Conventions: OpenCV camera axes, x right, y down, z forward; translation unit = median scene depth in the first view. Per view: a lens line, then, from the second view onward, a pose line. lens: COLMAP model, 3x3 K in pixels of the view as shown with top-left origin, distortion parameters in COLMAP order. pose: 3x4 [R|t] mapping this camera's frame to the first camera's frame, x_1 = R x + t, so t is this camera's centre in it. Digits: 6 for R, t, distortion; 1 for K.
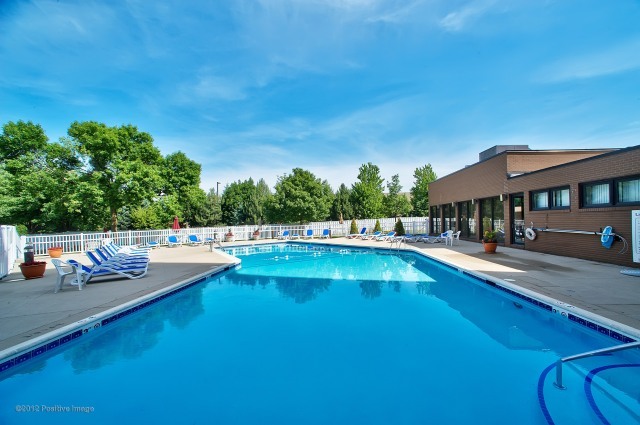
lens RADIAL K [[256.2, 0, 320.0], [0, 256.2, 212.5], [0, 0, 1]] dist [-0.015343, 0.000277]
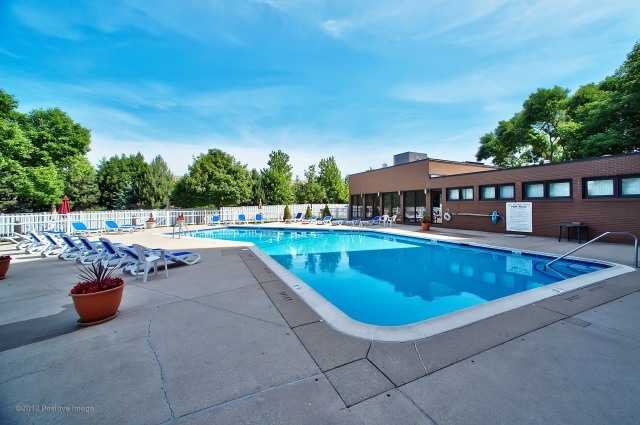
lens RADIAL K [[262.7, 0, 320.7], [0, 262.7, 203.3], [0, 0, 1]] dist [-0.034828, 0.014252]
pose [[0.891158, 0.022380, 0.453141, -0.209508], [-0.030091, 0.999499, 0.009815, 0.005019], [-0.452694, -0.022382, 0.891385, -0.015496]]
